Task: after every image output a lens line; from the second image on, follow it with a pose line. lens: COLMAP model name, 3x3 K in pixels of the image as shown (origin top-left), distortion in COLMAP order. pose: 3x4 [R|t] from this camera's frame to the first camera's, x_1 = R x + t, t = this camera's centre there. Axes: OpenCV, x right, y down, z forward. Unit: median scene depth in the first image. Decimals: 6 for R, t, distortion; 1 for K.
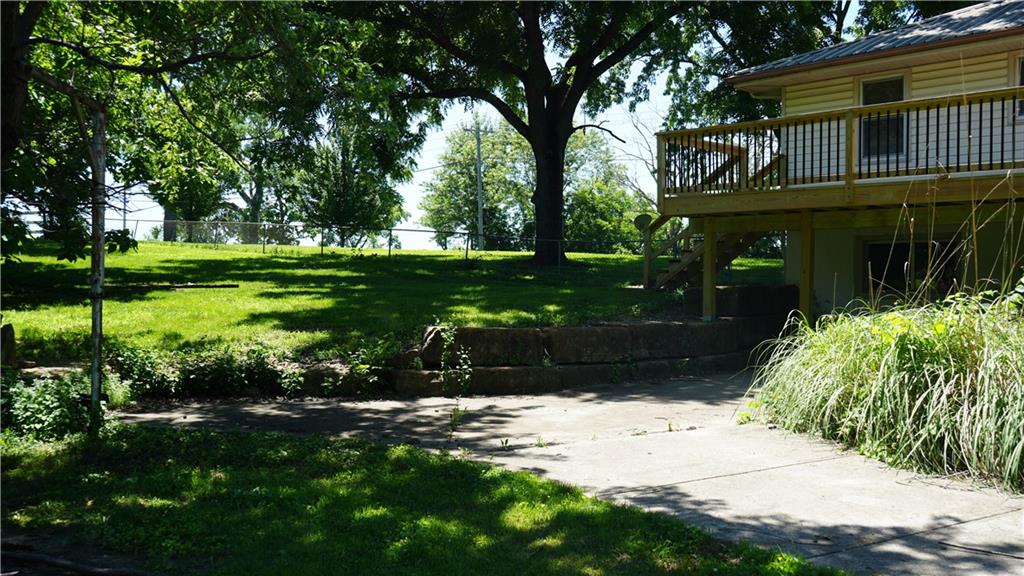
lens RADIAL K [[972.4, 0, 511.9], [0, 972.4, 300.5], [0, 0, 1]] dist [-0.009274, 0.011055]
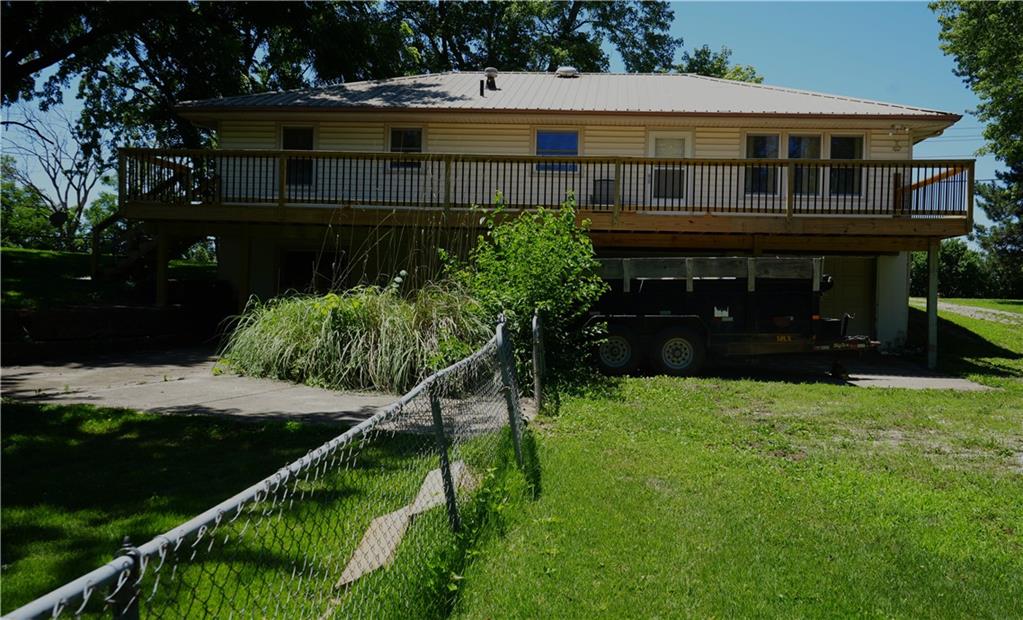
lens RADIAL K [[871.4, 0, 511.5], [0, 871.4, 310.0], [0, 0, 1]] dist [-0.002023, -0.004409]
pose [[0.804318, 0.011149, 0.594094, -0.123545], [-0.017527, 0.999834, 0.004965, 0.015122], [-0.593940, -0.014406, 0.804380, -0.186669]]
